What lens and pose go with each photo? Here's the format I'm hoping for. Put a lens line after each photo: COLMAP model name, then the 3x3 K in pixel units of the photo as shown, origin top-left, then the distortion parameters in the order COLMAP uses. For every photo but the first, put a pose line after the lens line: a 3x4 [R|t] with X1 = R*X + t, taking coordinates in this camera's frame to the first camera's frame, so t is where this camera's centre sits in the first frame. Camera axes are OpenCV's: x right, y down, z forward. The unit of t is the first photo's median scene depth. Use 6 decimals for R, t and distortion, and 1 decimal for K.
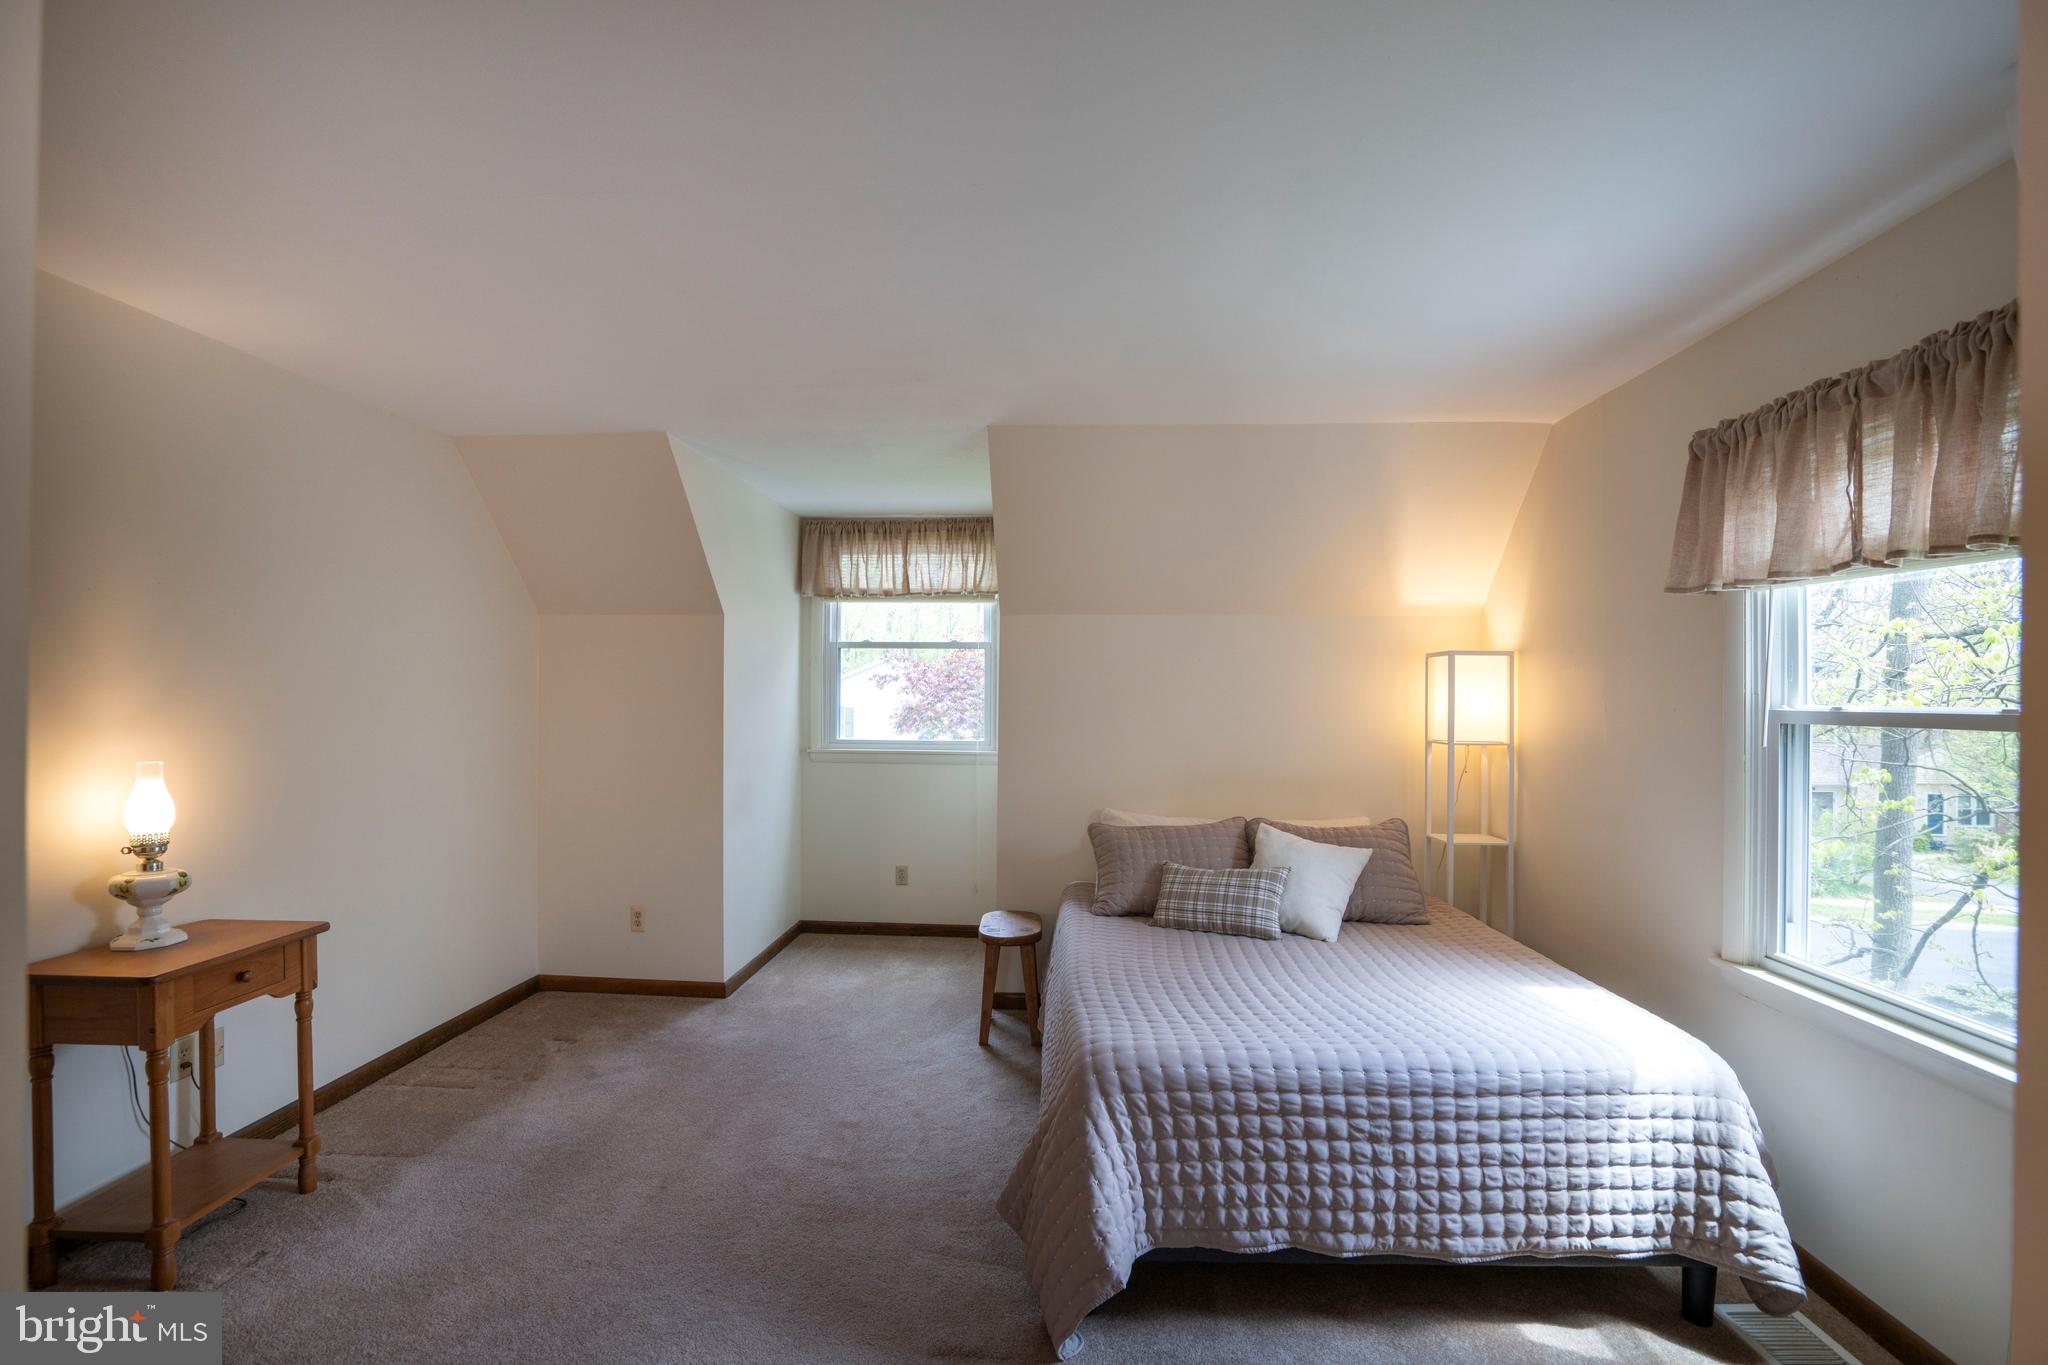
lens RADIAL K [[943.5, 0, 1012.4], [0, 943.5, 683.0], [0, 0, 1]] dist [-0.052869, 0.019021]
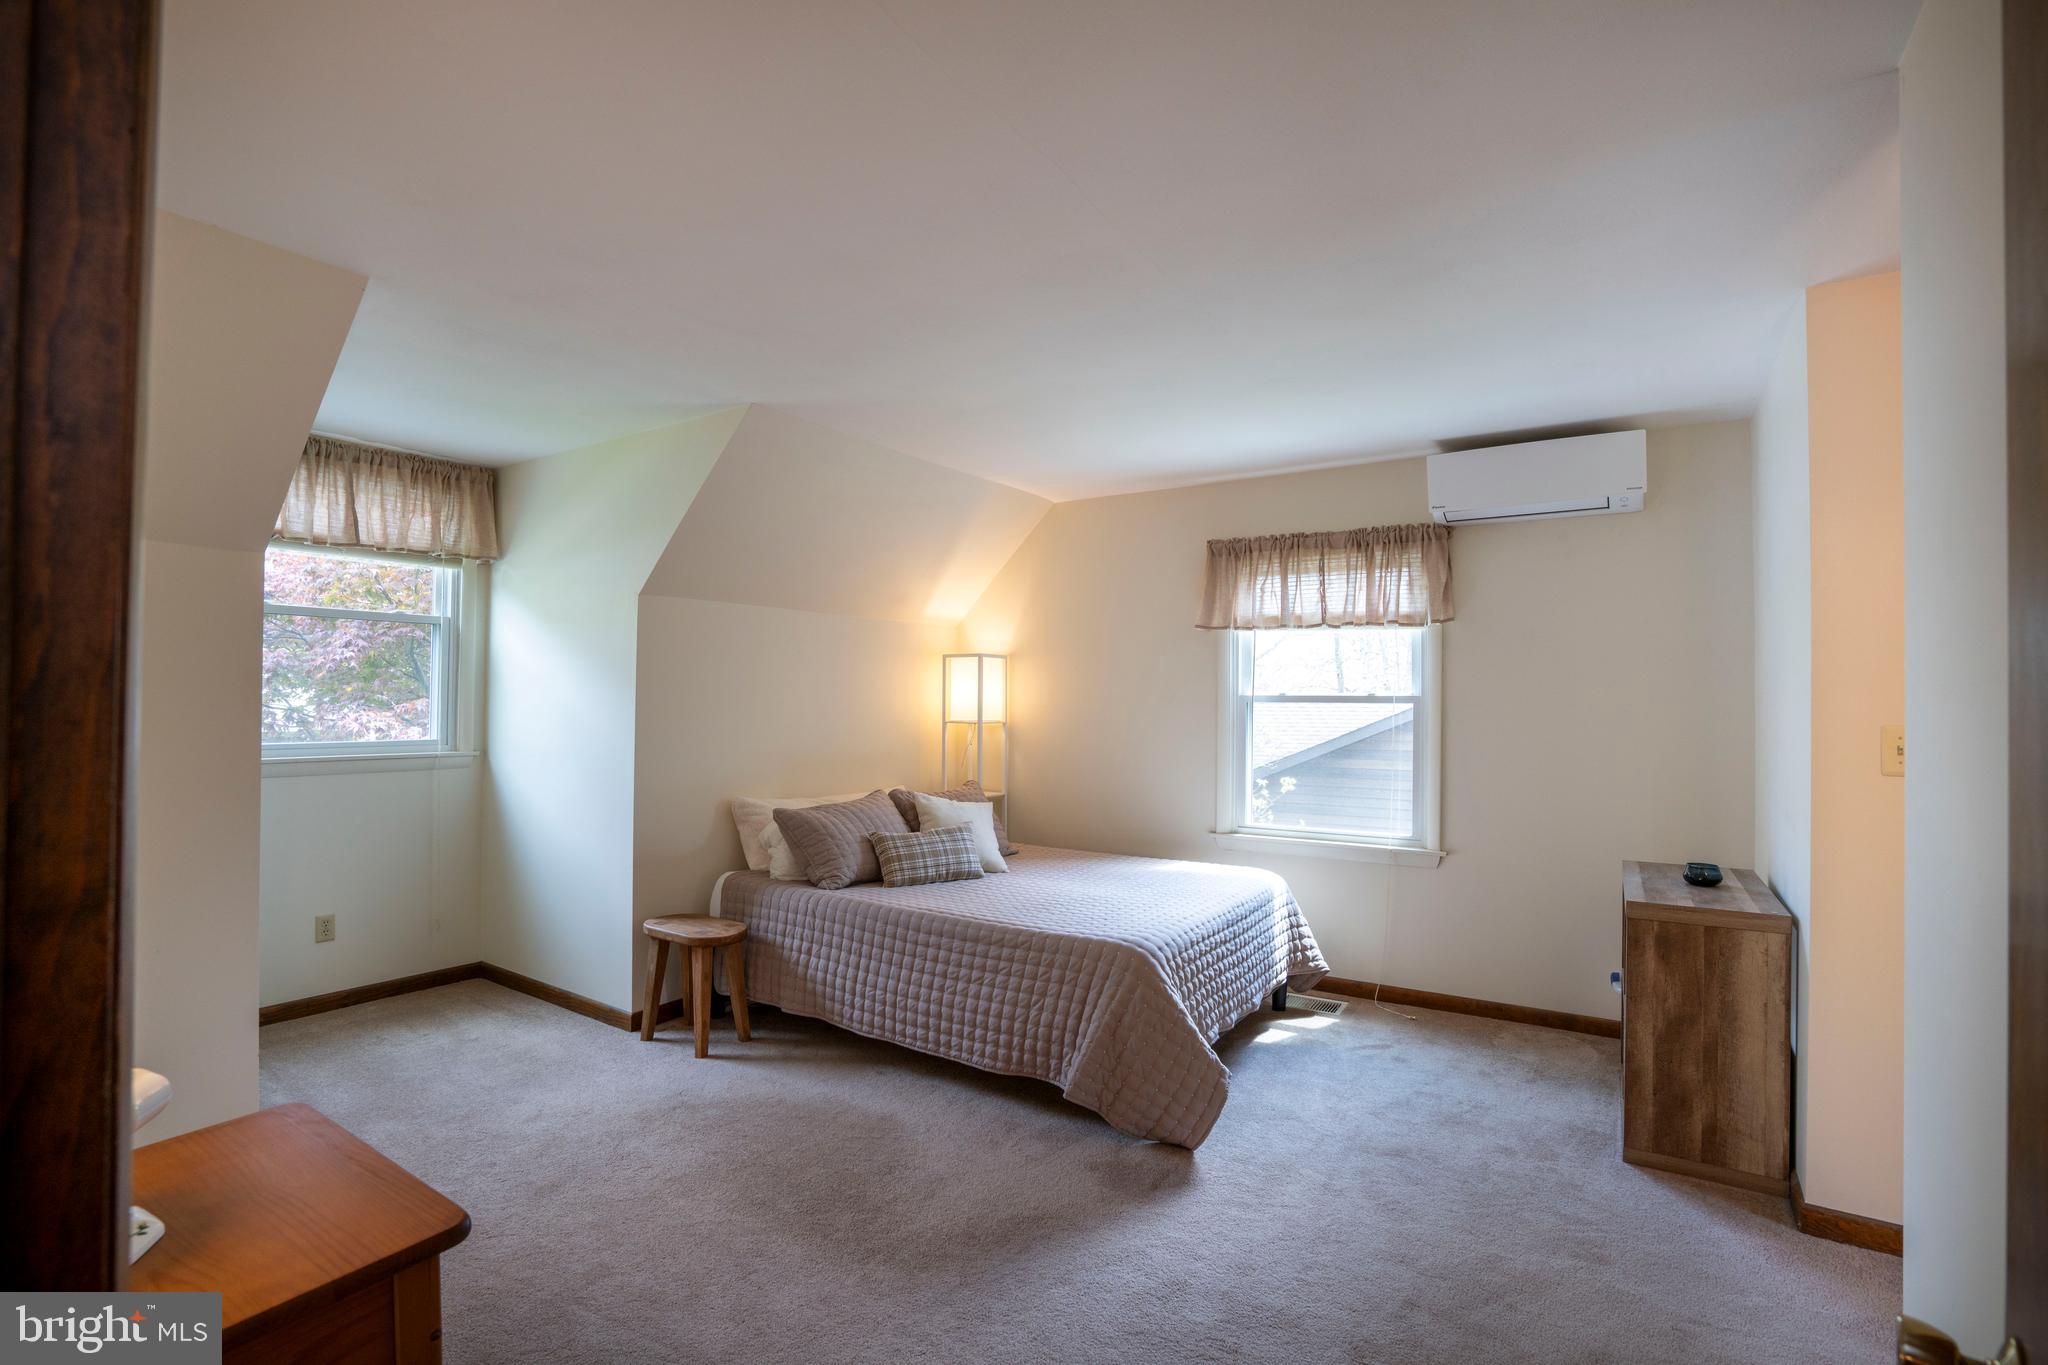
lens RADIAL K [[943.5, 0, 1021.1], [0, 943.5, 687.8], [0, 0, 1]] dist [-0.052869, 0.019021]
pose [[0.505945, 0.006117, 0.862544, -0.770769], [-0.016034, 0.999869, 0.002314, 0.012308], [-0.862416, -0.015000, 0.505977, 0.298833]]
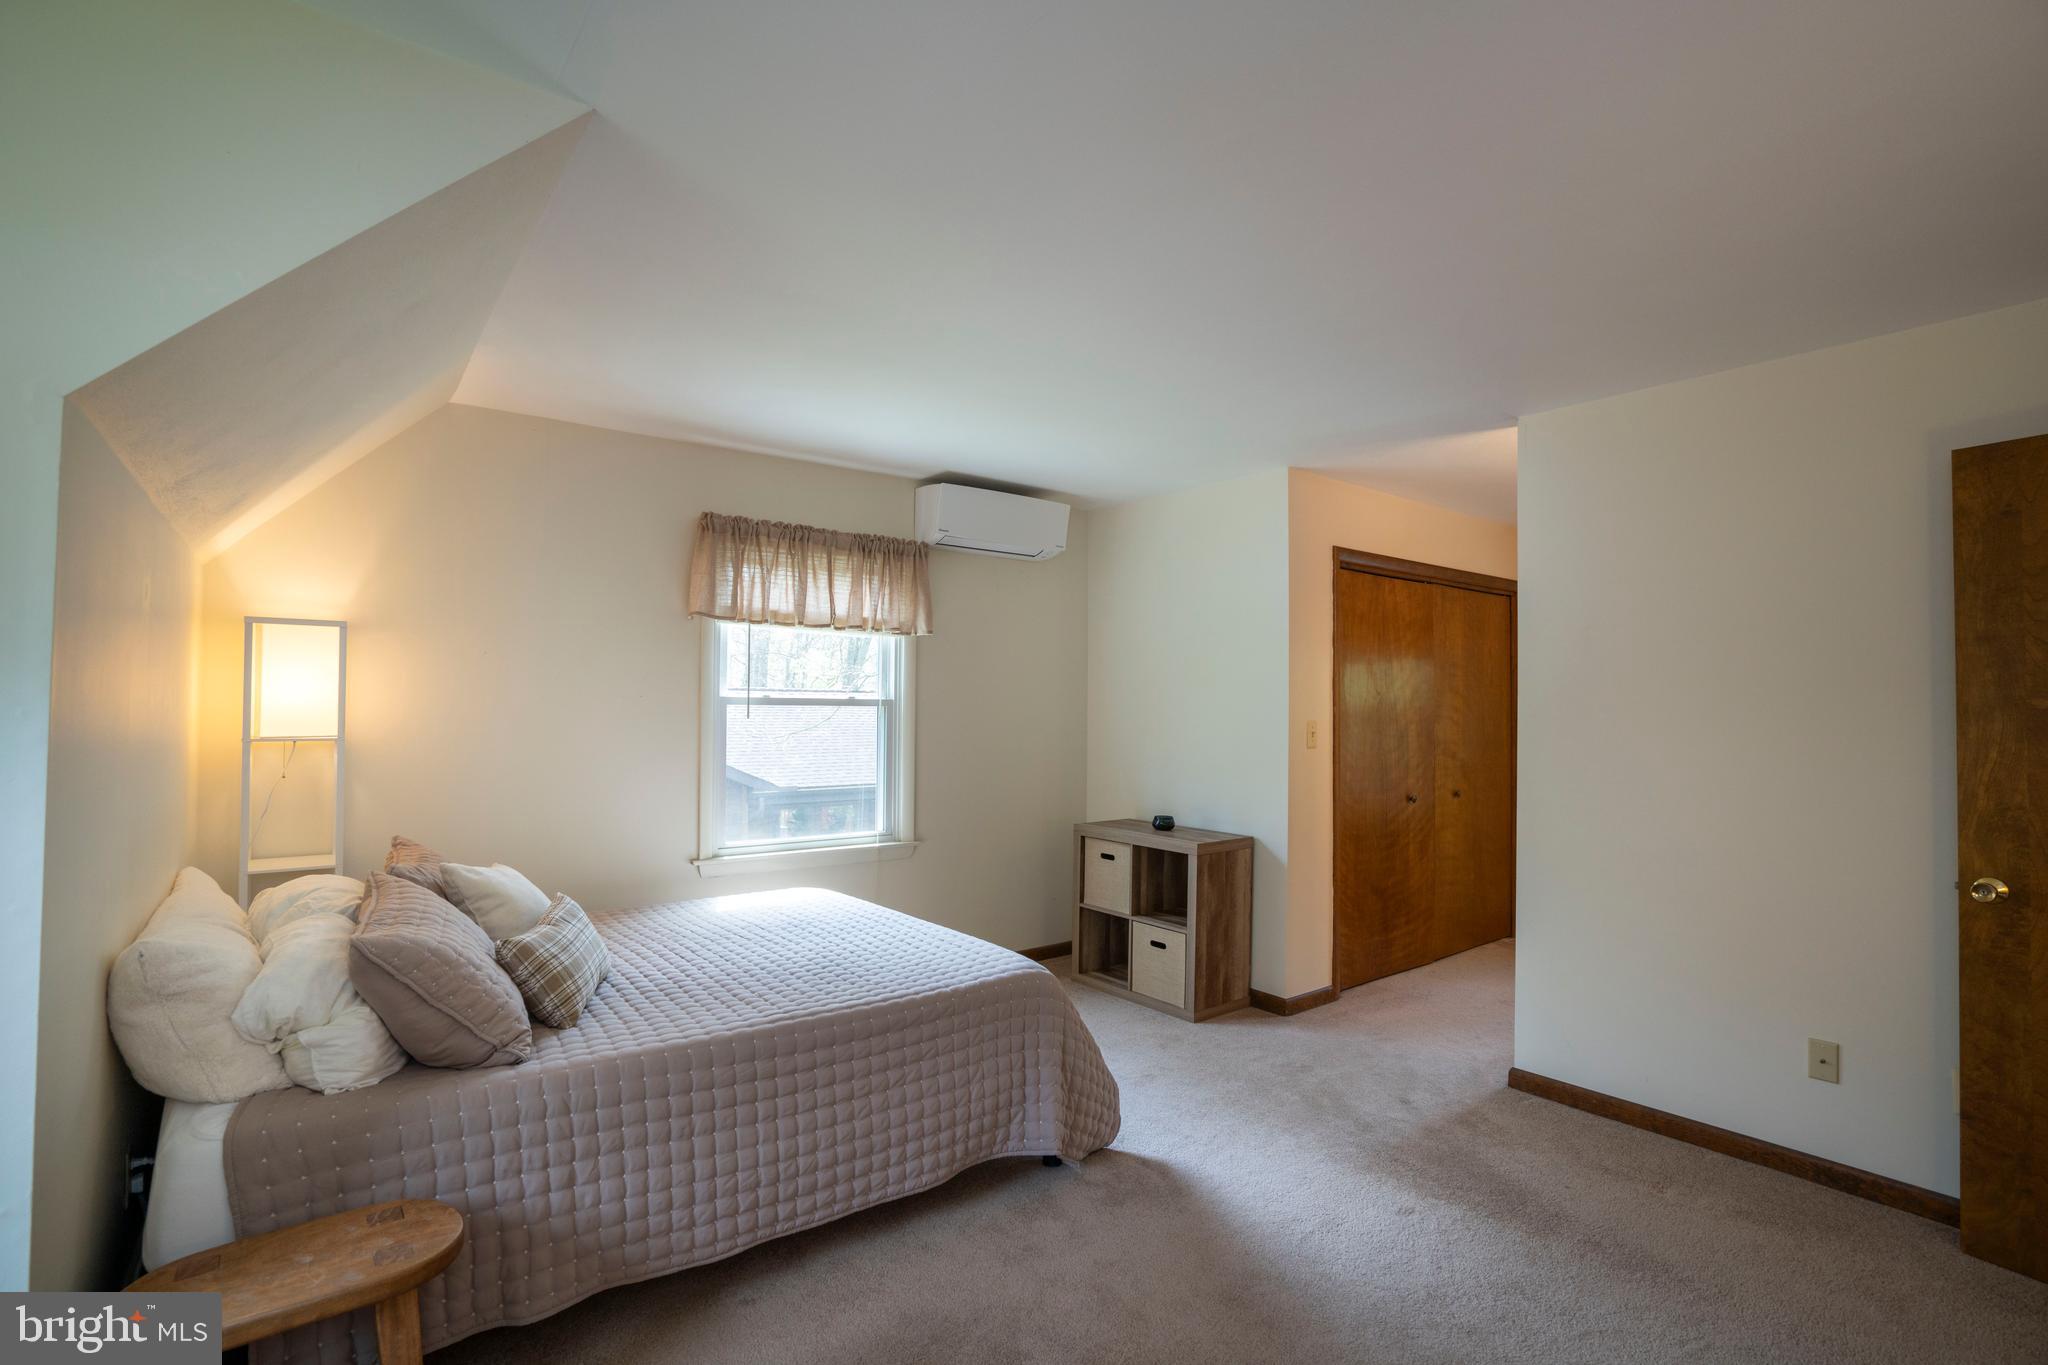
lens RADIAL K [[943.5, 0, 1024.2], [0, 943.5, 687.4], [0, 0, 1]] dist [-0.052869, 0.019021]
pose [[-0.652271, -0.002304, 0.757982, -0.571336], [-0.029593, 0.999310, -0.022428, 0.025076], [-0.757408, -0.037060, -0.651889, 1.214218]]
